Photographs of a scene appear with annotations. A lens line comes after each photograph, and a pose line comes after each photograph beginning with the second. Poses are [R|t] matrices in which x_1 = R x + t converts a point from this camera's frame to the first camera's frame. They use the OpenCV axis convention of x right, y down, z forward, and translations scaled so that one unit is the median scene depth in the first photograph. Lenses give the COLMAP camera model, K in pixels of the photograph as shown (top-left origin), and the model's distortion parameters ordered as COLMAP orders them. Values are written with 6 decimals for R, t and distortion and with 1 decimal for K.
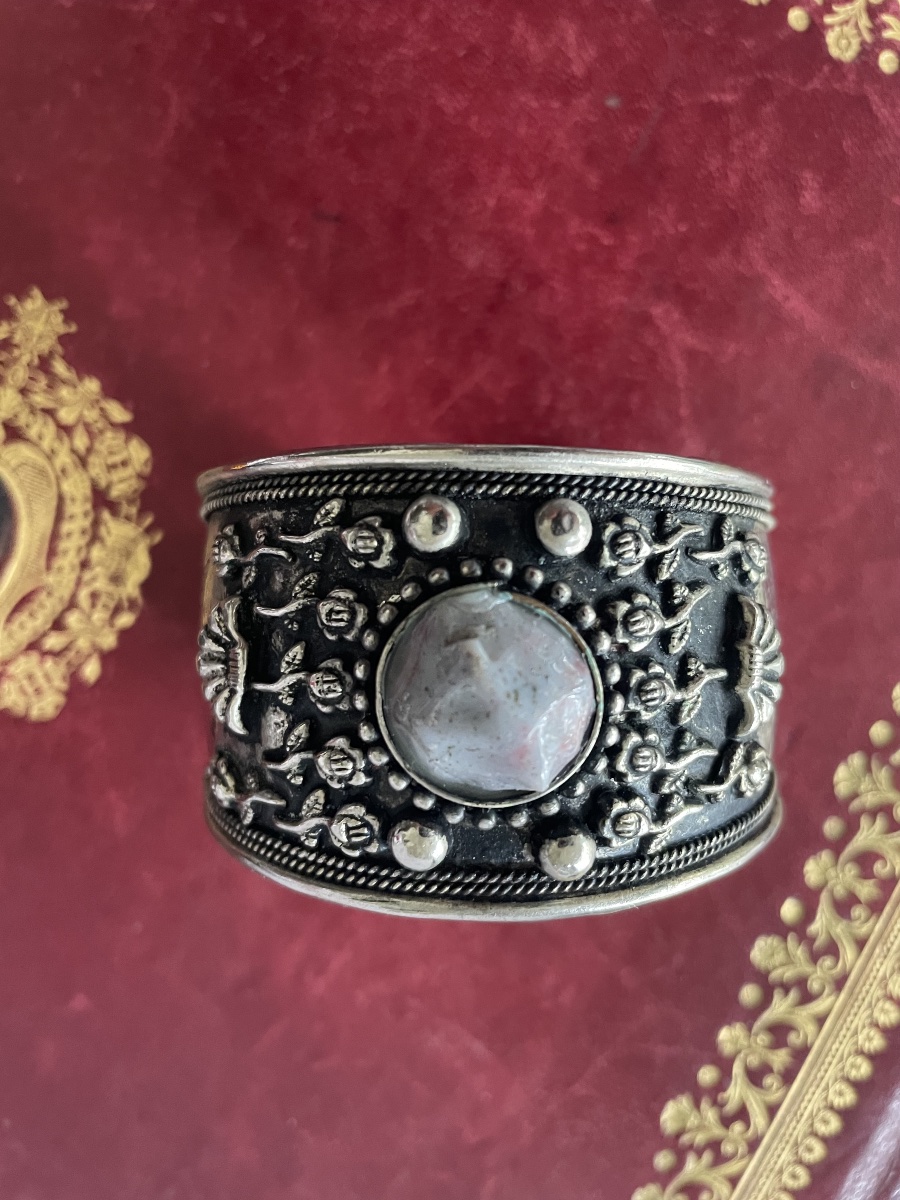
lens RADIAL K [[1010.0, 0, 443.2], [0, 1010.0, 604.7], [0, 0, 1]] dist [0.004109, -0.074227]
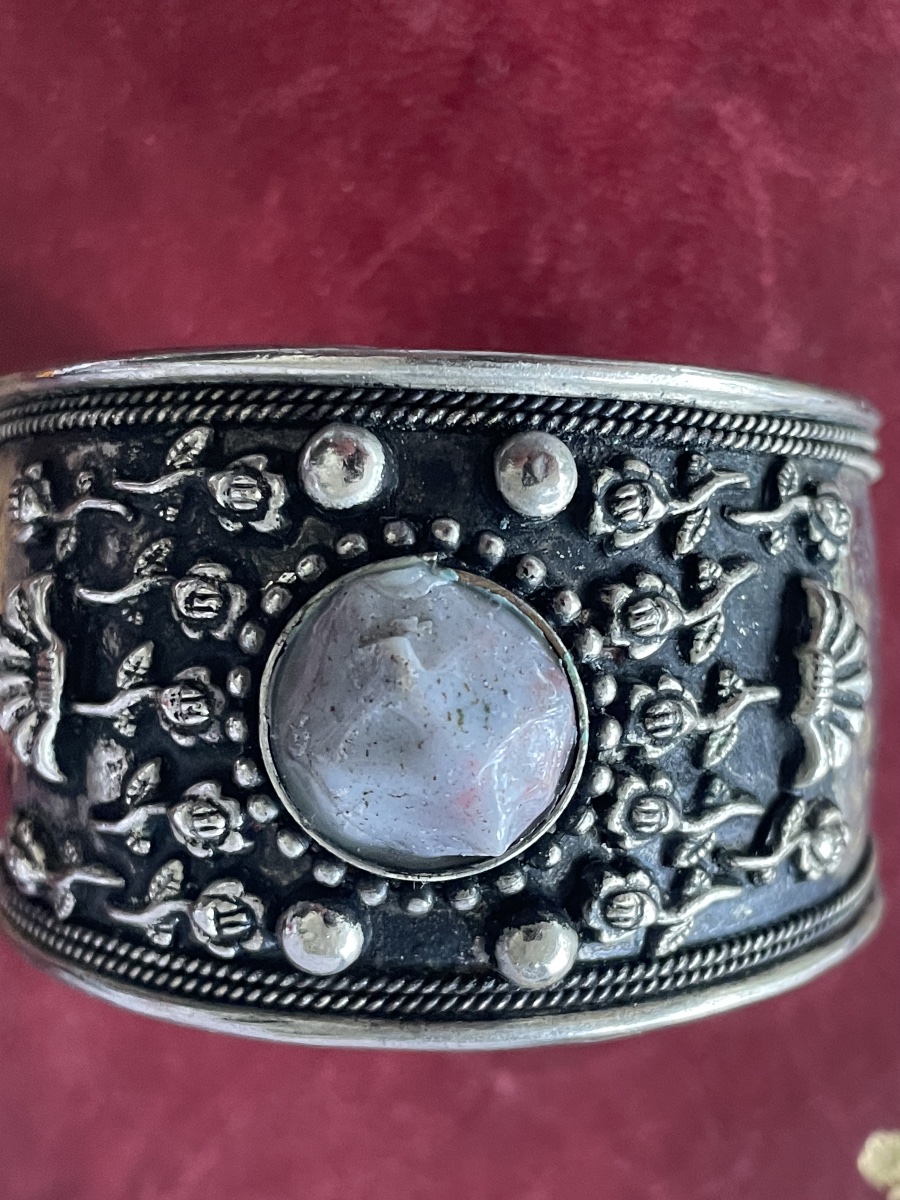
lens RADIAL K [[1896.6, 0, 450.1], [0, 1896.6, 750.2], [0, 0, 1]] dist [0.048024, -0.216819]
pose [[0.999409, 0.006137, 0.033811, 0.017738], [-0.008701, 0.997055, 0.076192, 0.010689], [-0.033244, -0.076441, 0.996520, -0.263750]]
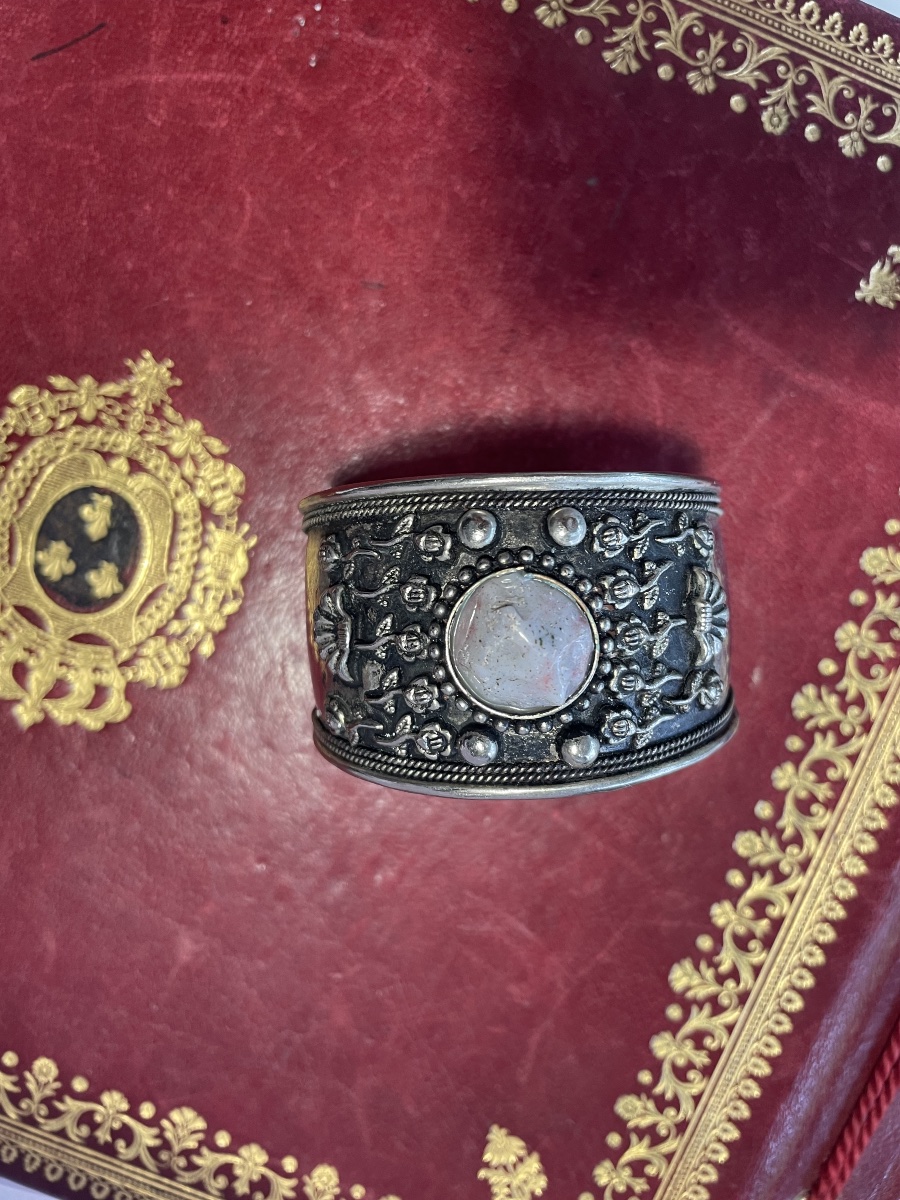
lens RADIAL K [[953.5, 0, 453.7], [0, 953.5, 603.3], [0, 0, 1]] dist [0.020774, -0.090414]
pose [[0.998695, -0.050079, -0.010060, -0.033966], [0.050287, 0.998501, 0.021613, -0.003794], [0.008963, -0.022090, 0.999716, -0.356638]]
